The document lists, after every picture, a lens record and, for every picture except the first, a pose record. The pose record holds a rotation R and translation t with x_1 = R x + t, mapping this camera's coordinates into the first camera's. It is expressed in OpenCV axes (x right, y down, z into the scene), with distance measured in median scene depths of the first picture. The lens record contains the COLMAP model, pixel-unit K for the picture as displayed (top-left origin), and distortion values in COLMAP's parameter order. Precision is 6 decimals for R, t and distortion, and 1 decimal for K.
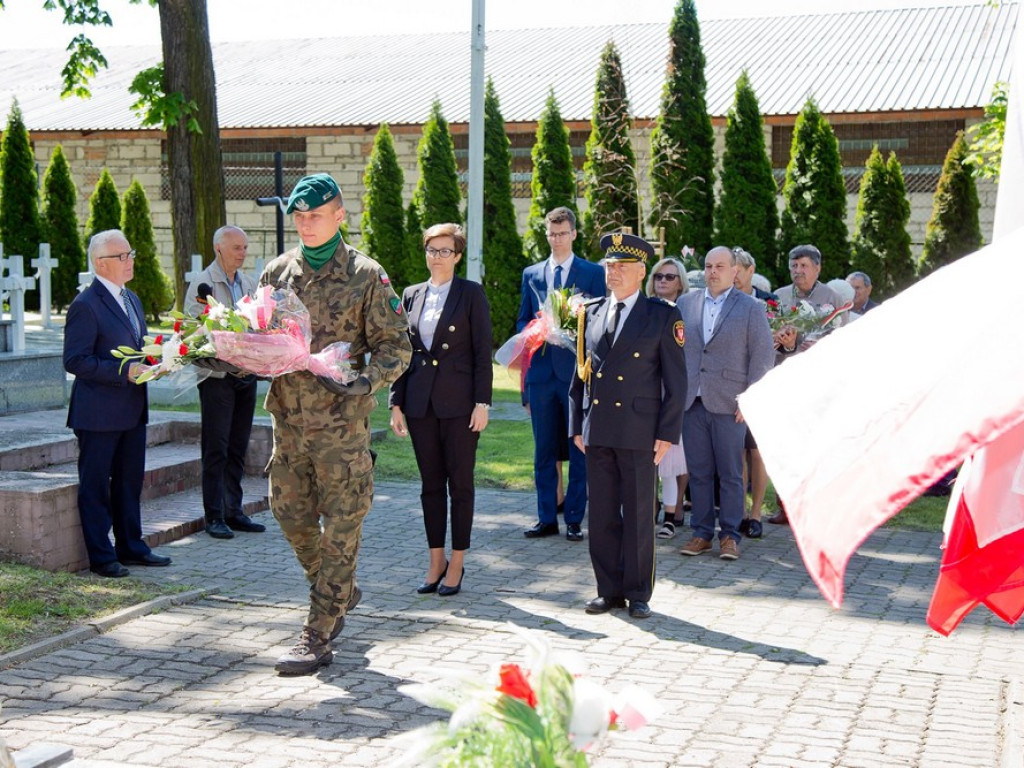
lens RADIAL K [[1781.0, 0, 508.6], [0, 1781.0, 402.9], [0, 0, 1]] dist [0.135103, 0.298956]
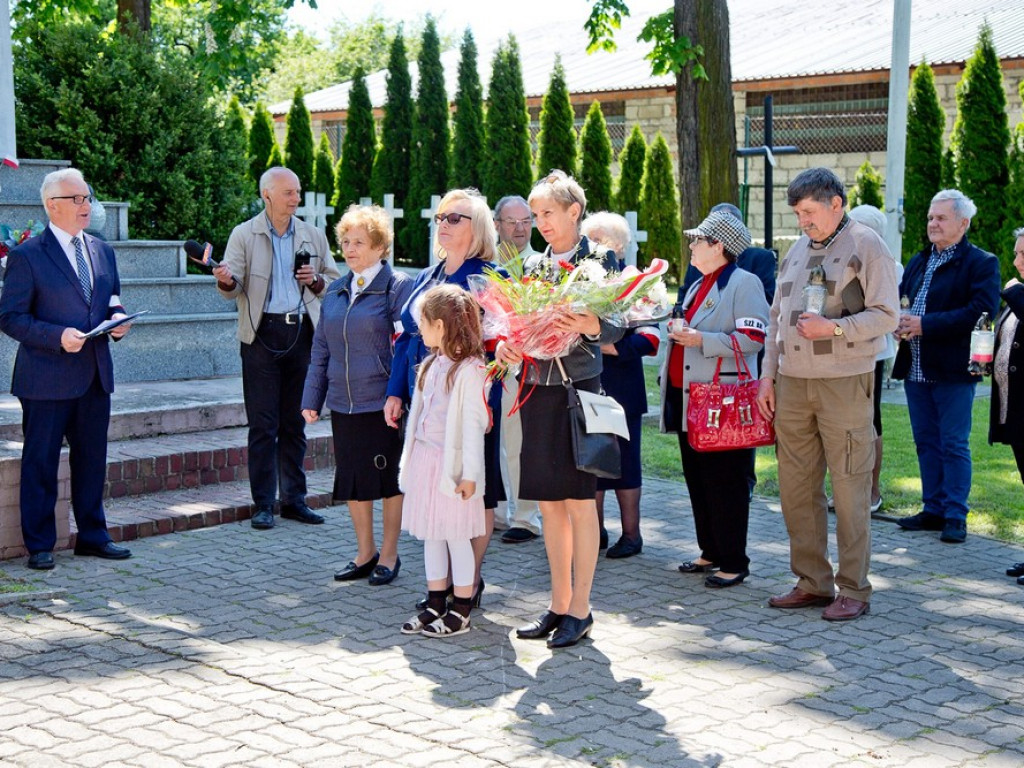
lens RADIAL K [[1781.0, 0, 508.6], [0, 1781.0, 402.9], [0, 0, 1]] dist [0.135103, 0.298956]
pose [[0.895953, 0.039332, -0.442404, 0.146619], [-0.031018, 0.999180, 0.026015, -0.005188], [0.443064, -0.009585, 0.896439, 0.123051]]
